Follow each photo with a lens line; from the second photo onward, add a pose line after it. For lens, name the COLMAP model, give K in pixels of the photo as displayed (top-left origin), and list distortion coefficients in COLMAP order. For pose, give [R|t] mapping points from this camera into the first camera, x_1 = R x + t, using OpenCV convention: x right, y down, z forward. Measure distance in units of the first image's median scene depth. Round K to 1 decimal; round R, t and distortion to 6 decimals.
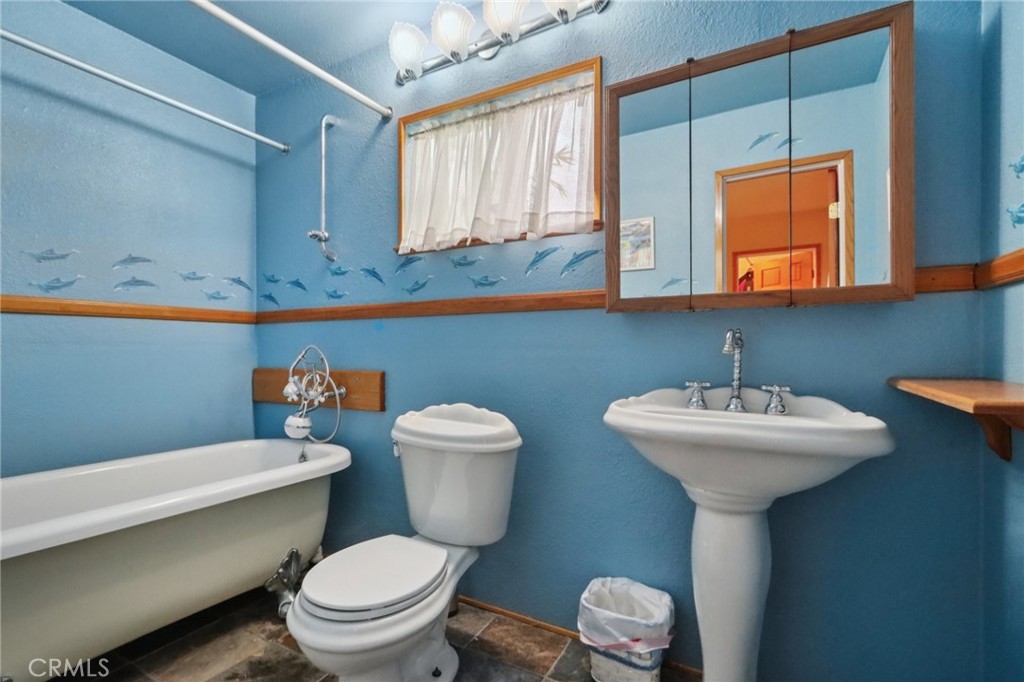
lens RADIAL K [[476.2, 0, 513.0], [0, 476.2, 328.9], [0, 0, 1]] dist [-0.002176, -0.000462]
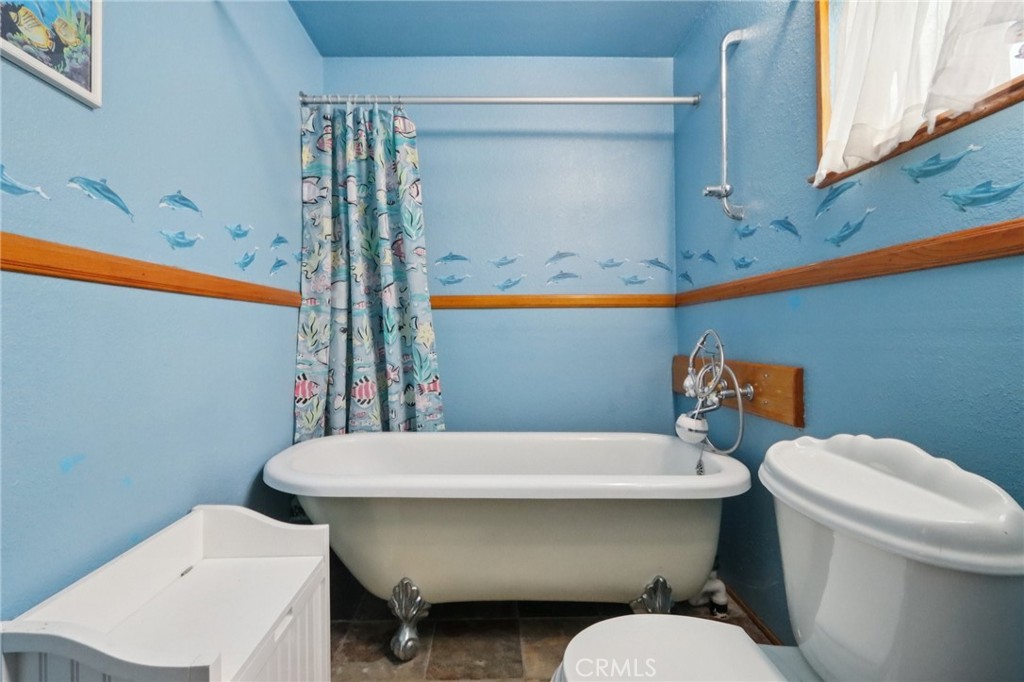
lens RADIAL K [[476.2, 0, 513.0], [0, 476.2, 328.9], [0, 0, 1]] dist [-0.002176, -0.000462]
pose [[0.495987, -0.012580, -0.868239, 0.110842], [0.042329, 0.999057, 0.009705, 0.010877], [0.867297, -0.041565, 0.496052, 0.317192]]
